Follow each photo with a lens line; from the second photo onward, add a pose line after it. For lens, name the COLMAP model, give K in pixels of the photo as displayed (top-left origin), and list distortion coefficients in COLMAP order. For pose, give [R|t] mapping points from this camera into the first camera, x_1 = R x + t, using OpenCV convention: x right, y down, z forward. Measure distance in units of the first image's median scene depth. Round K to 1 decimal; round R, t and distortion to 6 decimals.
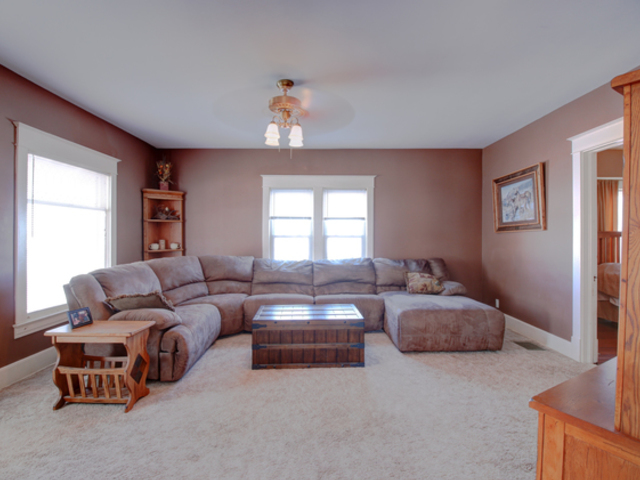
lens RADIAL K [[337.1, 0, 319.2], [0, 337.1, 236.5], [0, 0, 1]] dist [-0.000560, -0.001329]
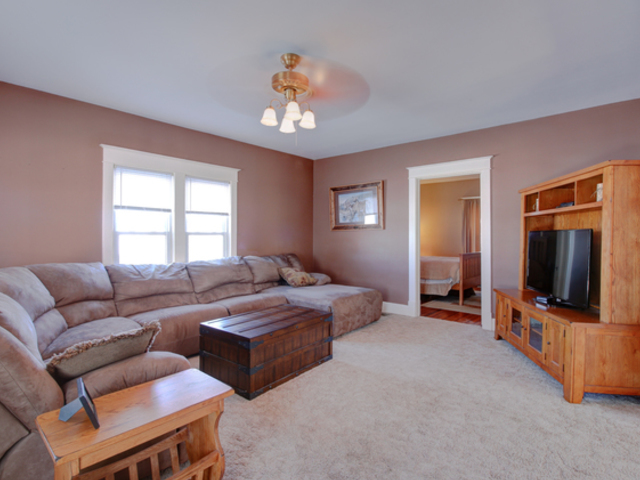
lens RADIAL K [[337.1, 0, 319.2], [0, 337.1, 236.5], [0, 0, 1]] dist [-0.000560, -0.001329]
pose [[0.648670, -0.002854, 0.761065, -0.452210], [-0.000802, 0.999990, 0.004434, 0.003752], [-0.761070, -0.003487, 0.648661, 0.236453]]
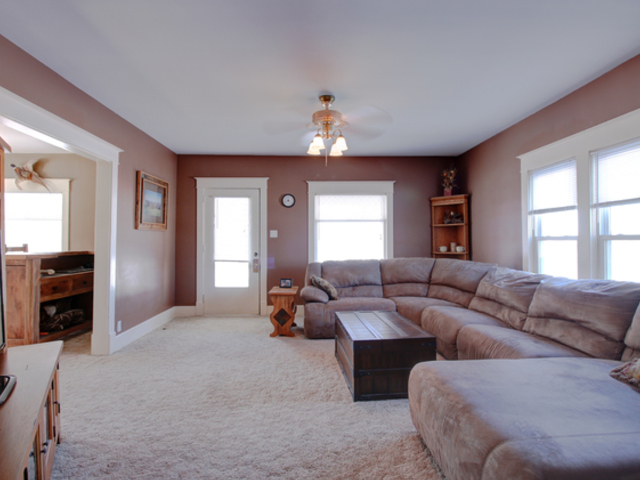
lens RADIAL K [[337.1, 0, 319.2], [0, 337.1, 236.5], [0, 0, 1]] dist [-0.000560, -0.001329]
pose [[0.036110, -0.016069, -0.999219, 0.616573], [0.002107, 0.999870, -0.016004, 0.006228], [0.999346, -0.001528, 0.036140, 0.587822]]
